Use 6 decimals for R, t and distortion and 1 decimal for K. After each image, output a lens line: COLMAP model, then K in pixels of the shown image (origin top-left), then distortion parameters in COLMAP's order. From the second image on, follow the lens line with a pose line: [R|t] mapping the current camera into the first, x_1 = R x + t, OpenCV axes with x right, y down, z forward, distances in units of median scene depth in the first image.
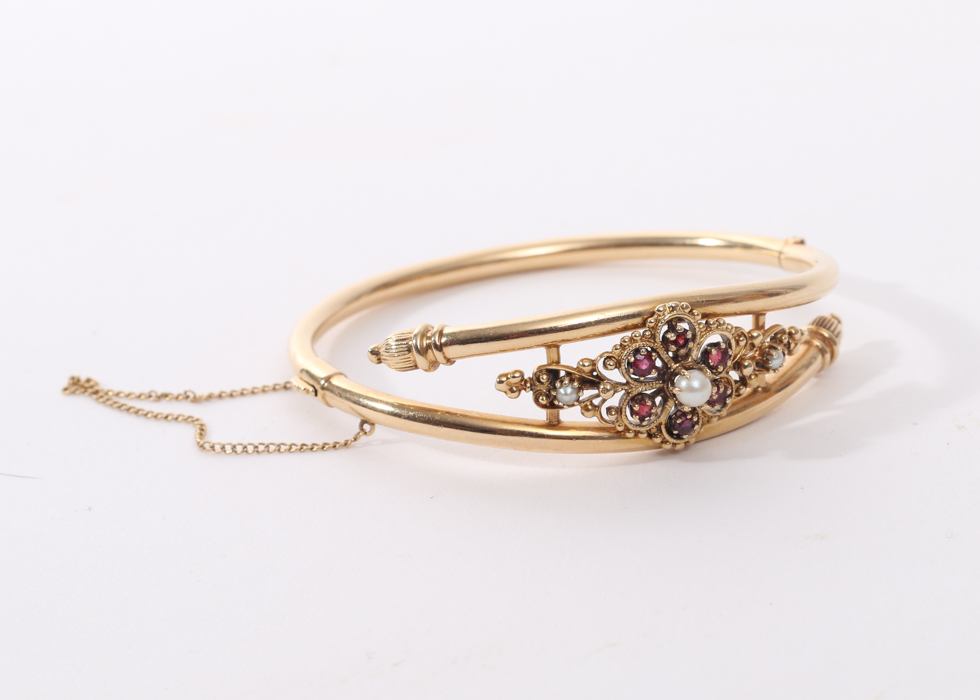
lens RADIAL K [[2373.9, 0, 490.0], [0, 2373.9, 350.0], [0, 0, 1]] dist [-0.467728, -0.036035]
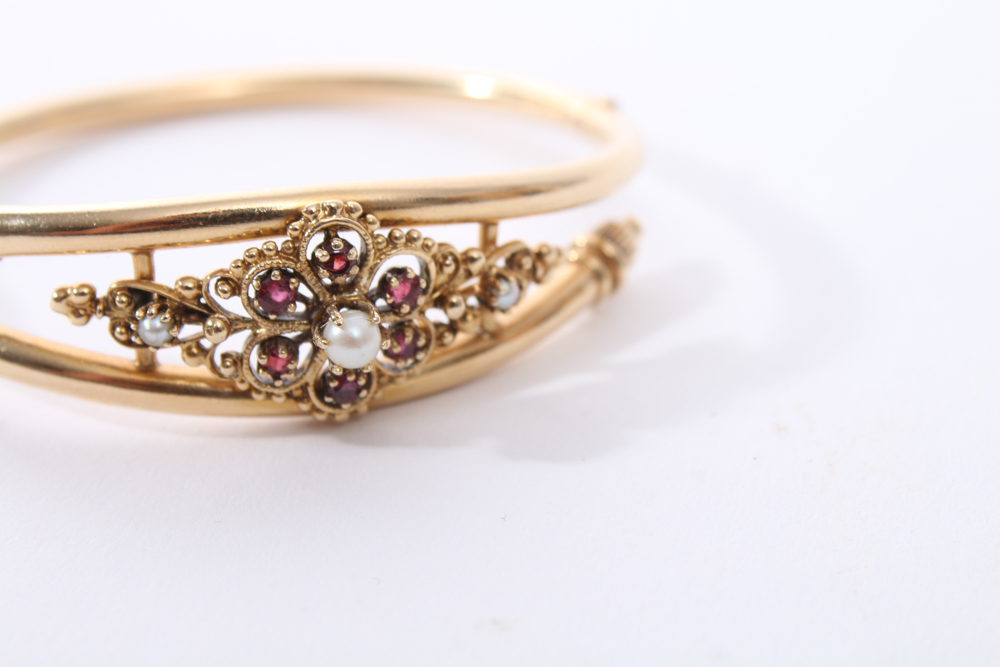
lens RADIAL K [[2503.6, 0, 500.0], [0, 2503.6, 333.5], [0, 0, 1]] dist [-0.082301, -0.384392]
pose [[0.995034, 0.086823, 0.048667, 0.090610], [-0.090012, 0.993639, 0.067674, -0.033573], [-0.042482, -0.071718, 0.996520, 0.322886]]
